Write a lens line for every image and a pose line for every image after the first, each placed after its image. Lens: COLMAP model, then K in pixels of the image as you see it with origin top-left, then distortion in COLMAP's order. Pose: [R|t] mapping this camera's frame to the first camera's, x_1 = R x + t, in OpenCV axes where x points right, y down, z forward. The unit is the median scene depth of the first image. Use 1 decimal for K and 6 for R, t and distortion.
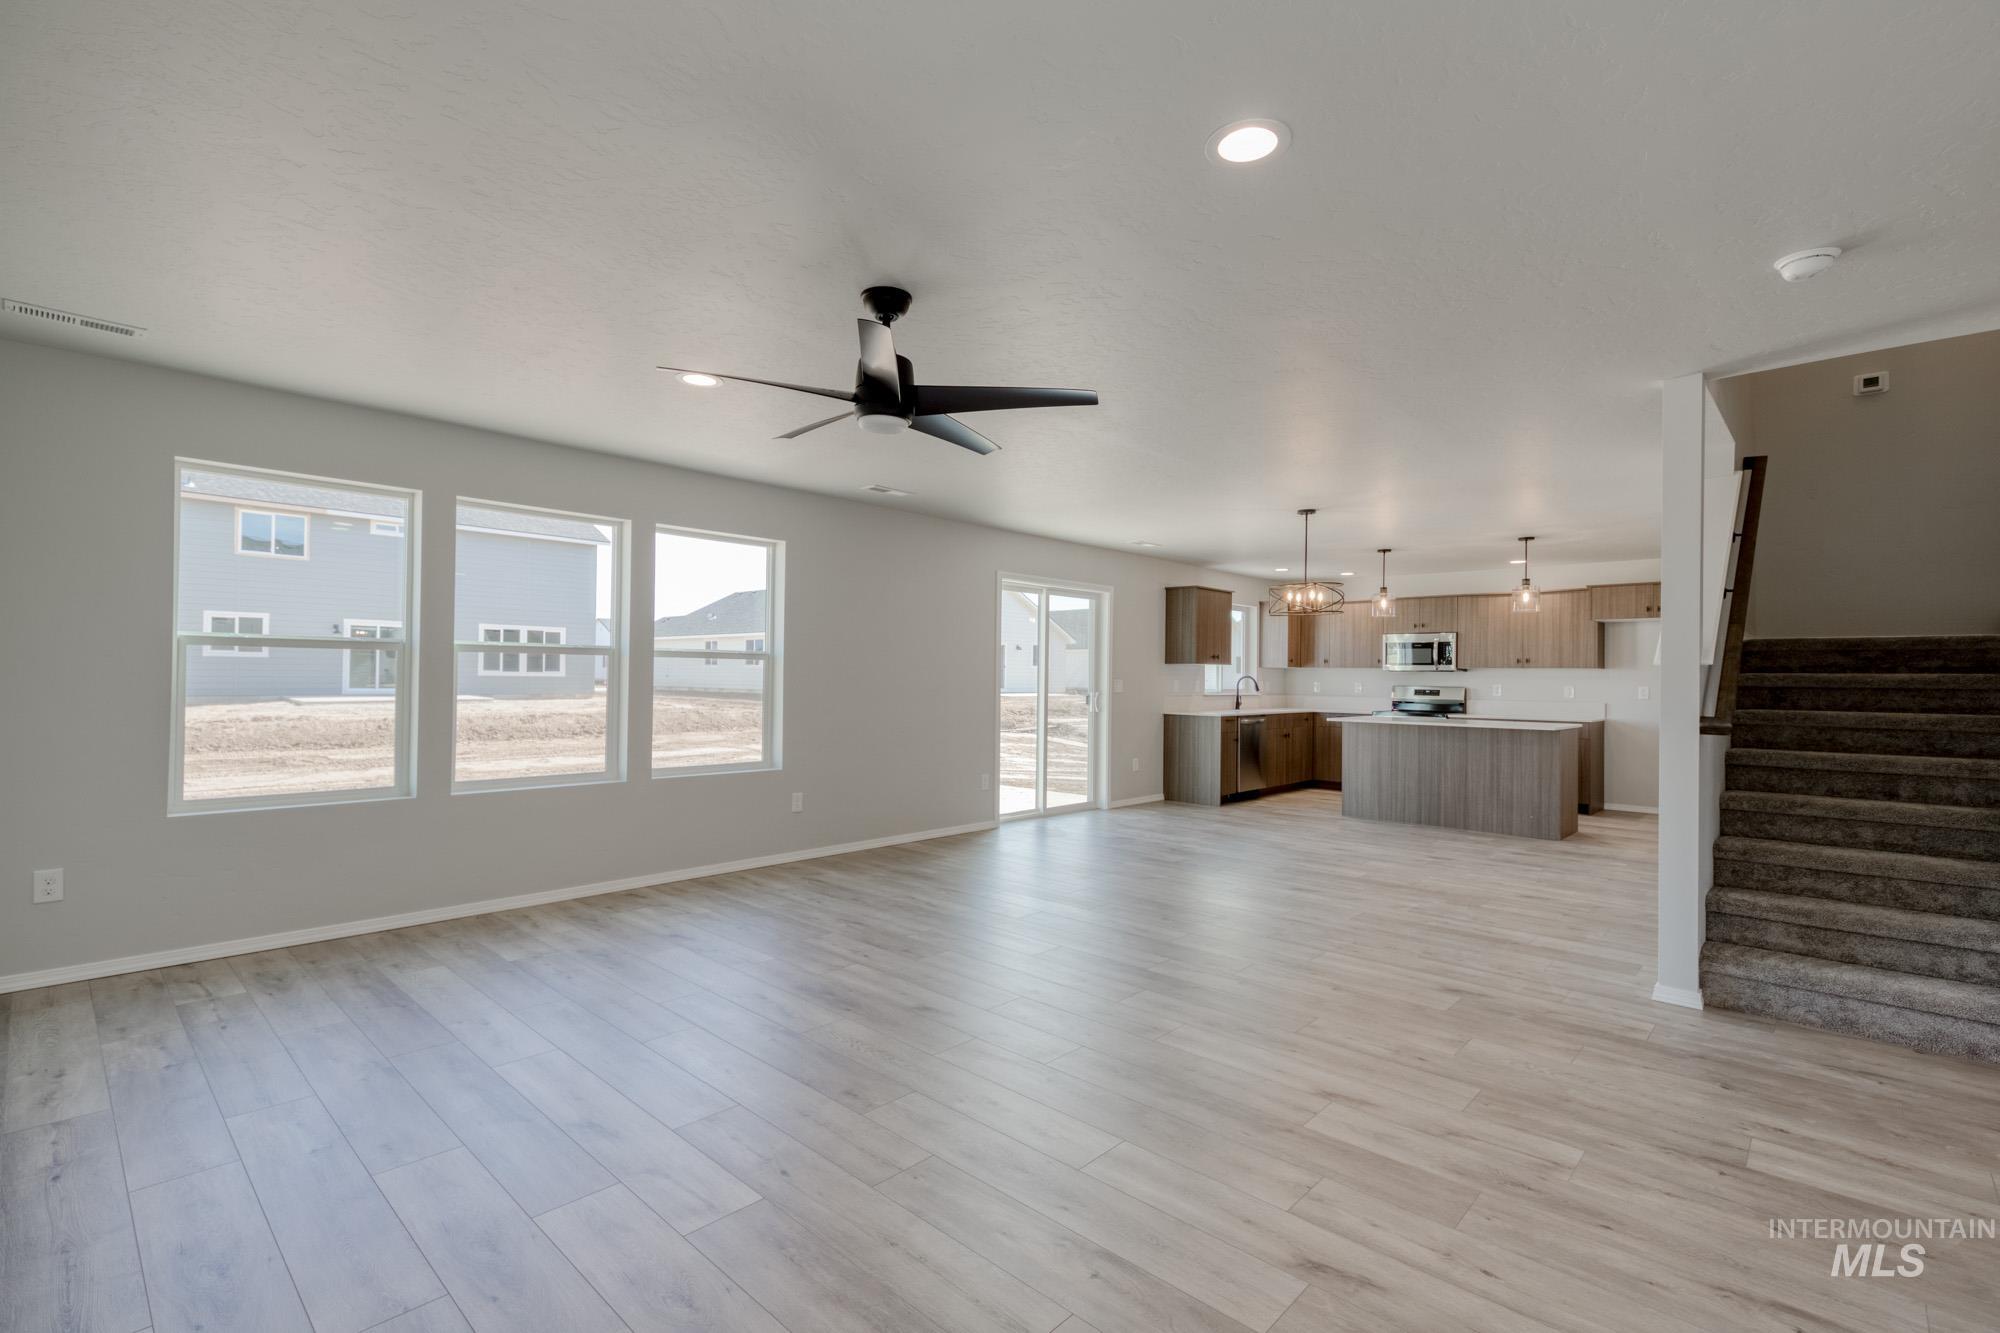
lens RADIAL K [[894.3, 0, 1000.0], [0, 894.3, 666.5], [0, 0, 1]] dist [0.011431, -0.000526]
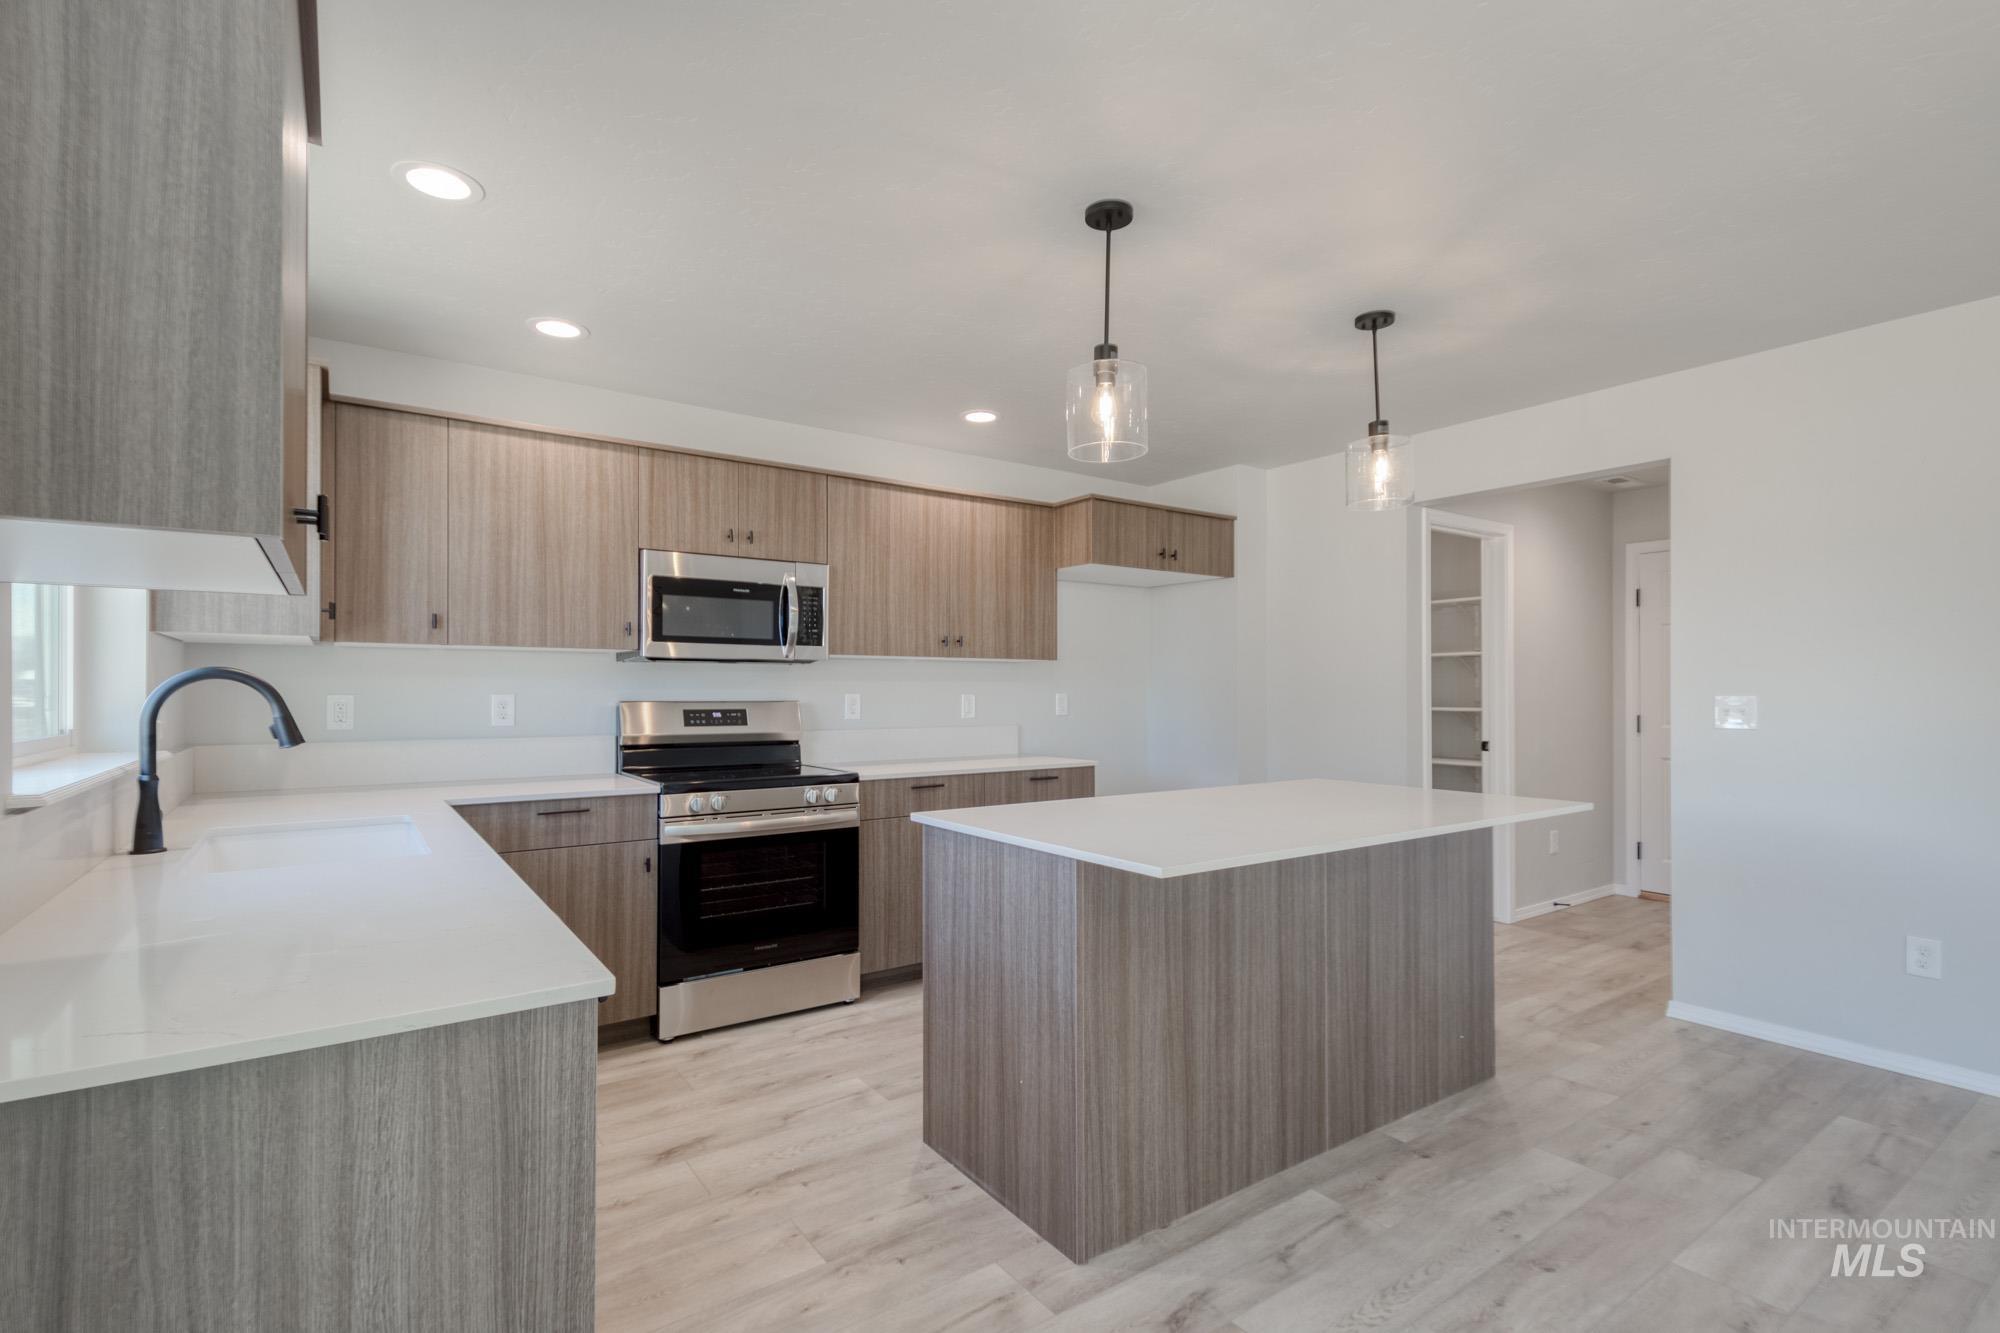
lens RADIAL K [[914.6, 0, 981.6], [0, 914.6, 686.2], [0, 0, 1]] dist [0.015563, 0.000028]
pose [[0.208526, -0.006377, 0.977996, 0.163308], [-0.009638, 0.999917, 0.008575, 0.015560], [-0.977969, -0.011214, 0.208447, 1.122451]]
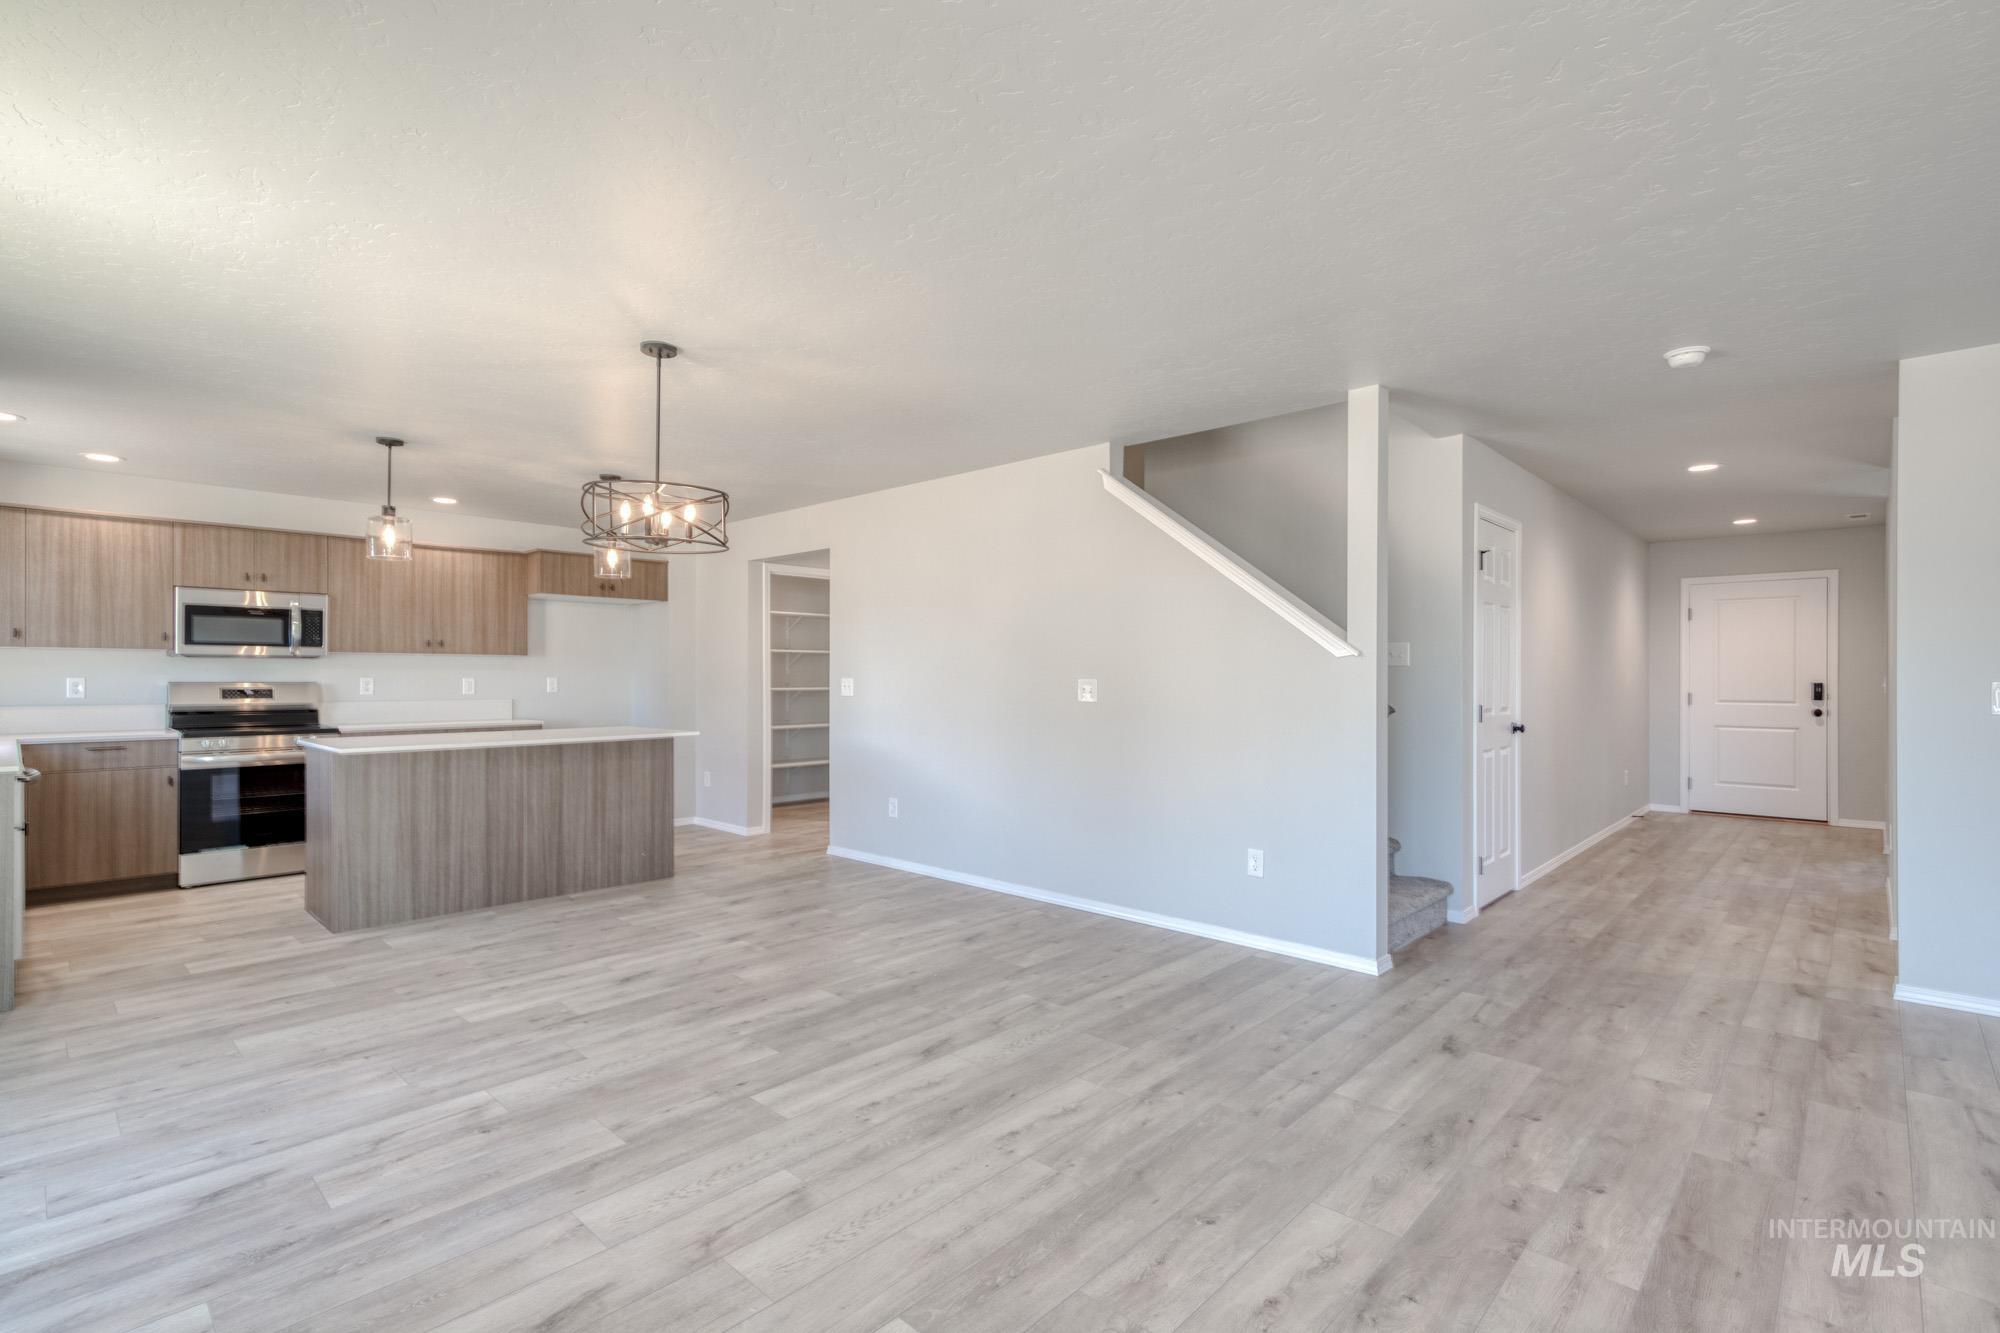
lens RADIAL K [[925.8, 0, 982.4], [0, 925.8, 676.4], [0, 0, 1]] dist [0.013968, -0.007027]
pose [[0.013413, -0.011312, 0.999846, -0.174780], [-0.012471, 0.999856, 0.011480, 0.007059], [-0.999832, -0.012623, 0.013270, 0.710664]]
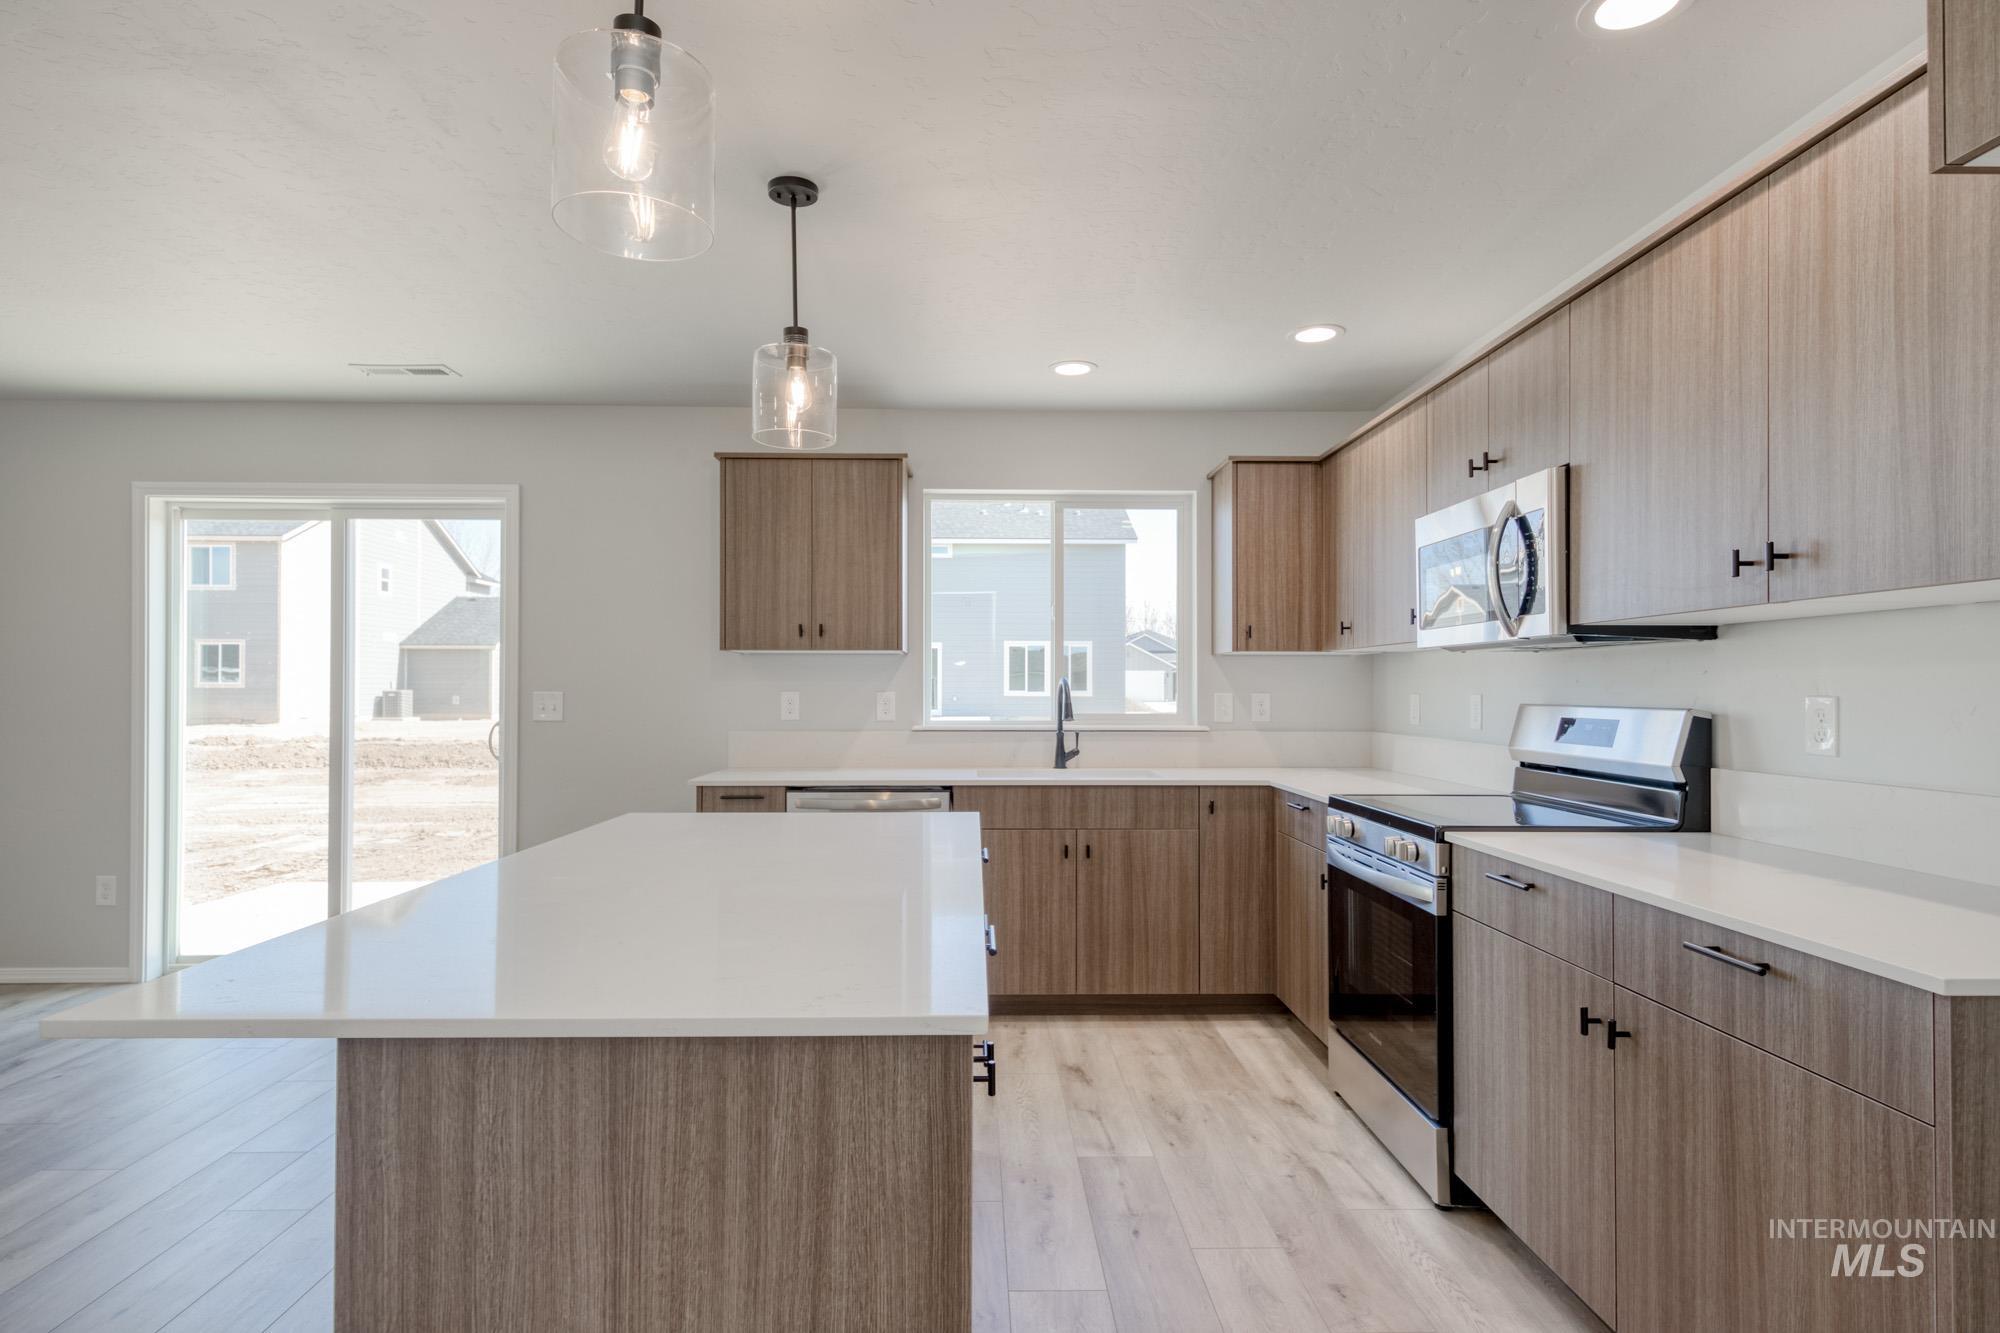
lens RADIAL K [[1037.9, 0, 968.0], [0, 1037.9, 683.9], [0, 0, 1]] dist [0.013934, -0.001028]
pose [[0.705256, -0.015448, -0.708785, 0.781582], [0.014506, 0.999868, -0.007359, 0.022012], [0.708804, -0.005092, 0.705387, 0.939808]]
